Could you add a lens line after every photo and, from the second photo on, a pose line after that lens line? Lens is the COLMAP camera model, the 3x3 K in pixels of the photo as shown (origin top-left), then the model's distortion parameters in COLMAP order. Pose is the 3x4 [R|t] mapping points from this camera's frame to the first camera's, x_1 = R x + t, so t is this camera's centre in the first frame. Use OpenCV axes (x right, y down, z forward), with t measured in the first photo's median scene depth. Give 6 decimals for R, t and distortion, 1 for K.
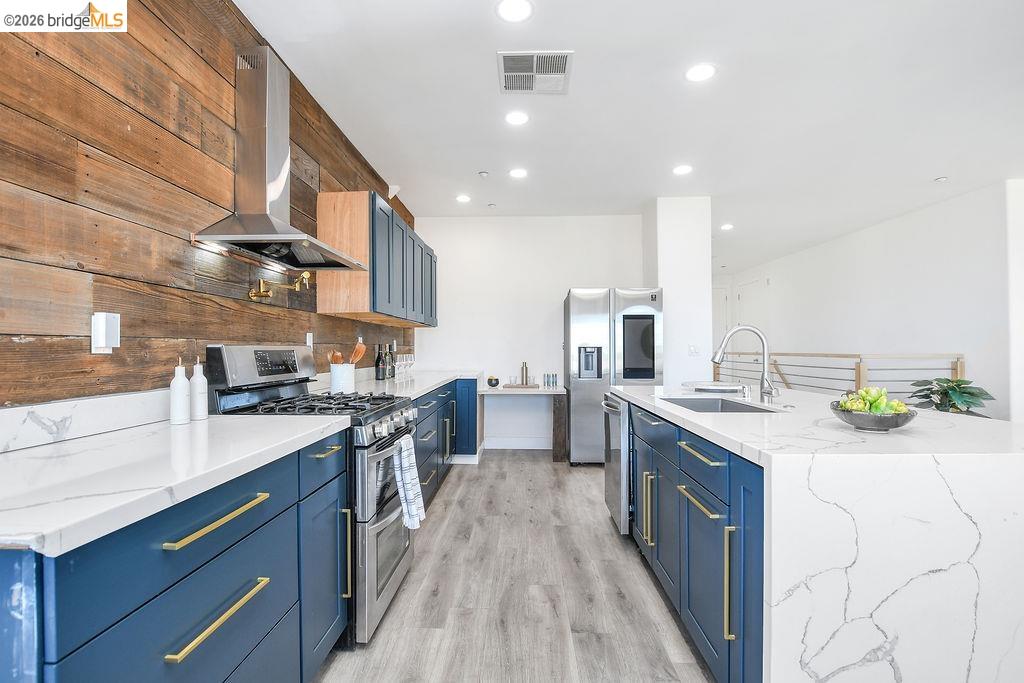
lens RADIAL K [[478.3, 0, 505.6], [0, 478.3, 344.4], [0, 0, 1]] dist [-0.023908, -0.000234]
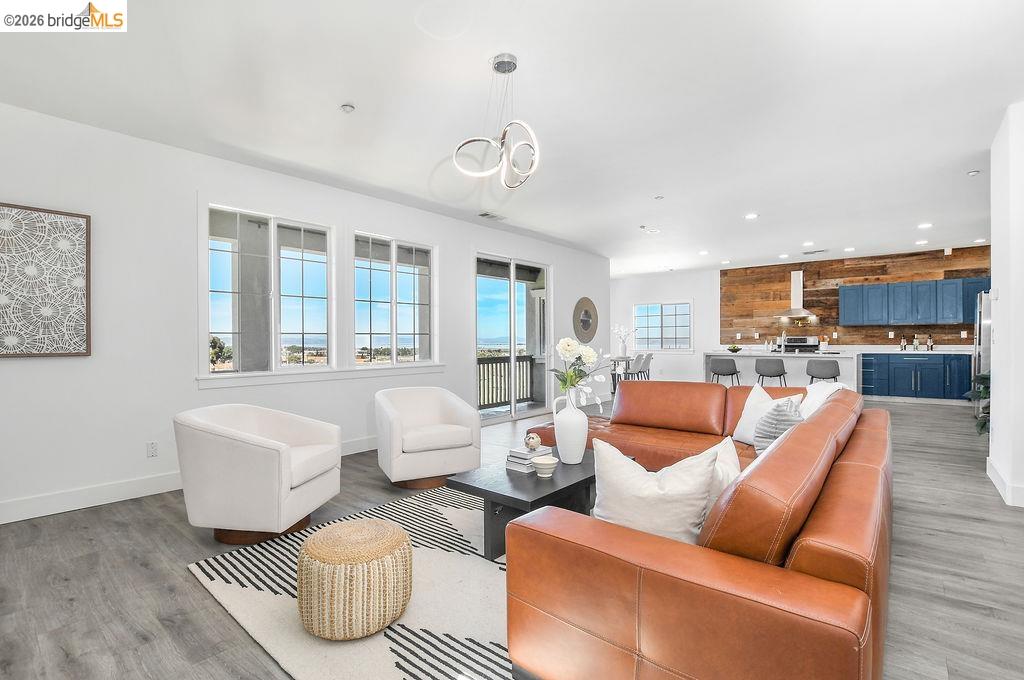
lens RADIAL K [[478.3, 0, 505.6], [0, 478.3, 342.9], [0, 0, 1]] dist [-0.023908, -0.000234]
pose [[-0.626367, 0.010121, -0.779463, 5.237422], [0.015417, 0.999881, 0.000595, 0.016370], [0.779376, -0.011644, -0.626449, 1.860098]]
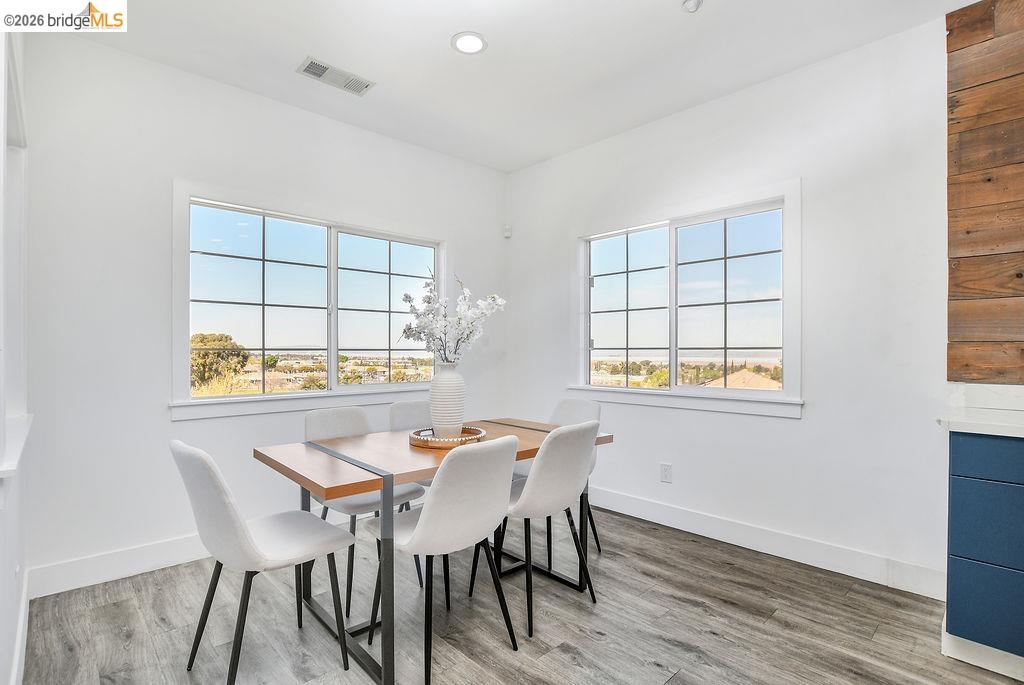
lens RADIAL K [[492.5, 0, 507.0], [0, 492.5, 352.7], [0, 0, 1]] dist [-0.015102, -0.000121]
pose [[-0.698709, 0.000864, -0.715406, 0.897859], [0.004180, 0.999987, -0.002875, 0.008324], [0.715394, -0.004999, -0.698703, 0.388321]]
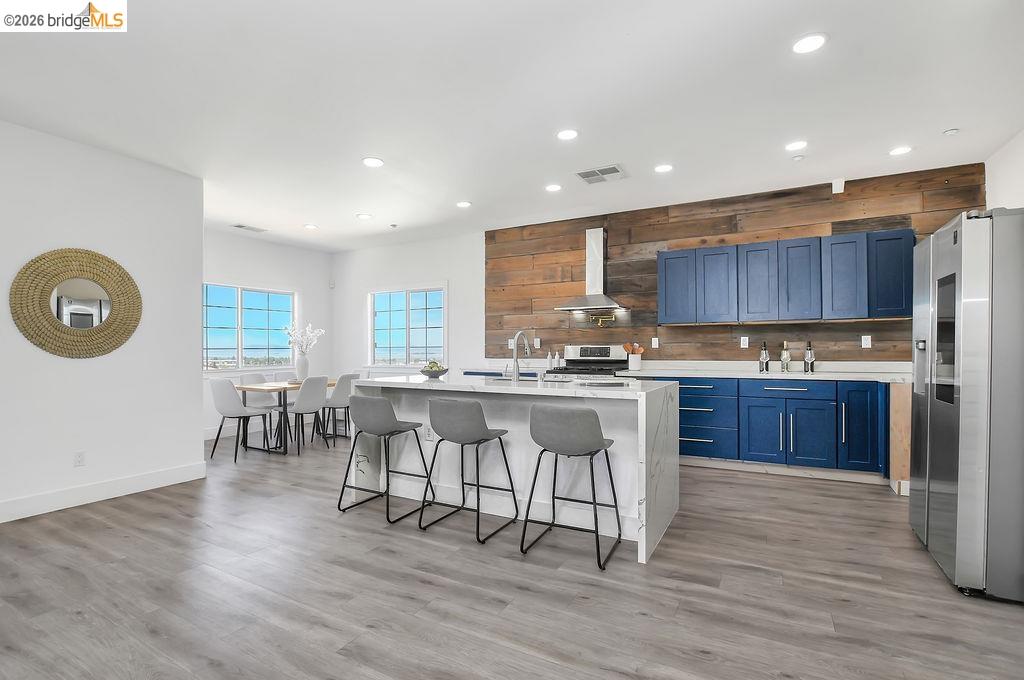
lens RADIAL K [[490.4, 0, 485.3], [0, 490.4, 347.1], [0, 0, 1]] dist [-0.027884, -0.000338]
pose [[-0.479633, -0.000402, -0.877469, 2.301207], [0.012452, 0.999896, -0.007265, 0.025594], [0.877381, -0.014411, -0.479578, 1.946968]]
